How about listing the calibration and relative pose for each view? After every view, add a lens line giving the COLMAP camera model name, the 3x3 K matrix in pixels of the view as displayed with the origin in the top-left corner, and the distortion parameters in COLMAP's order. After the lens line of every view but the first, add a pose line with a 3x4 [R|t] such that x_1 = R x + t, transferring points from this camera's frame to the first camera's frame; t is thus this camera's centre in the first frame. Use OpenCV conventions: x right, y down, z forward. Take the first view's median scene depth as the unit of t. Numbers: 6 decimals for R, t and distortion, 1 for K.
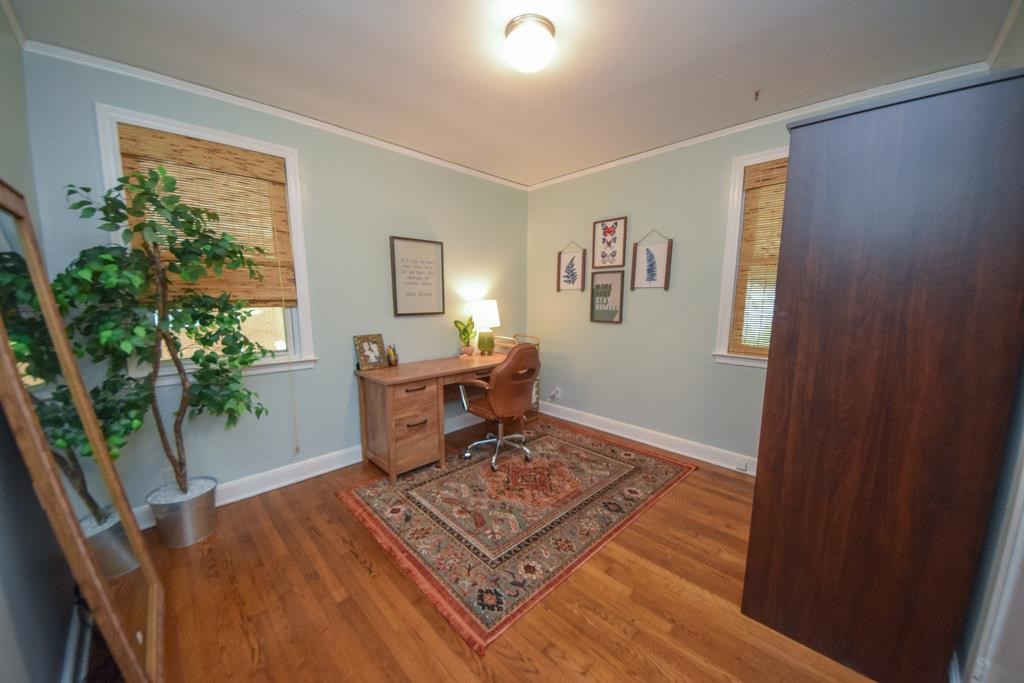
lens RADIAL K [[362.7, 0, 509.3], [0, 362.7, 346.3], [0, 0, 1]] dist [0.046007, -0.030733]
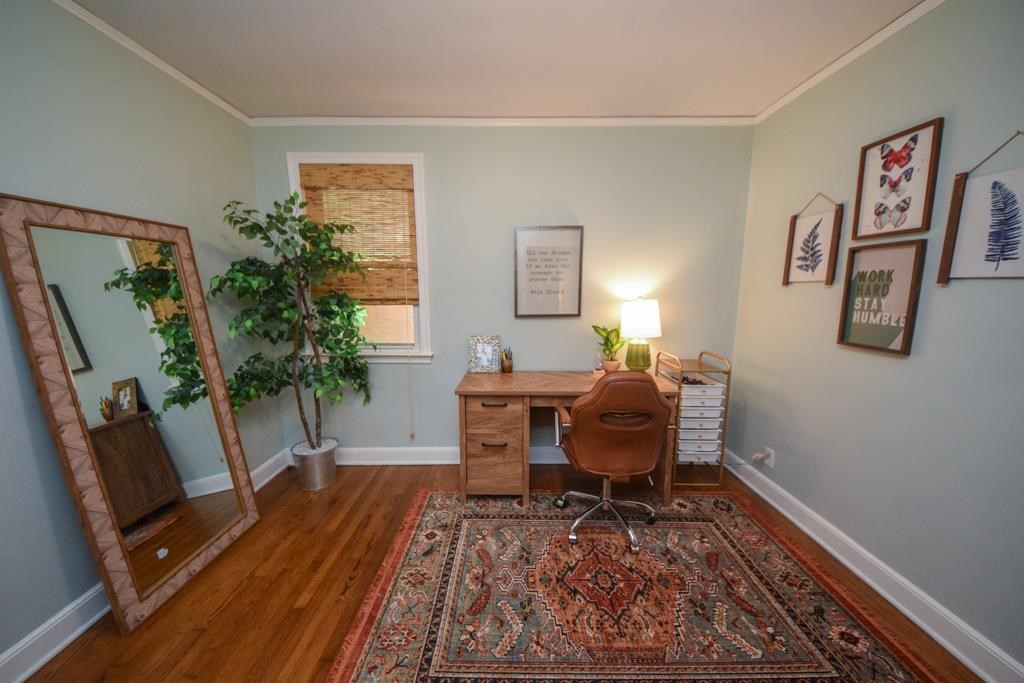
lens RADIAL K [[362.7, 0, 509.3], [0, 362.7, 346.3], [0, 0, 1]] dist [0.046007, -0.030733]
pose [[0.713952, 0.104730, -0.692318, 0.320273], [-0.093428, 0.994158, 0.054044, -0.063033], [0.693933, 0.026097, 0.719566, 0.382788]]
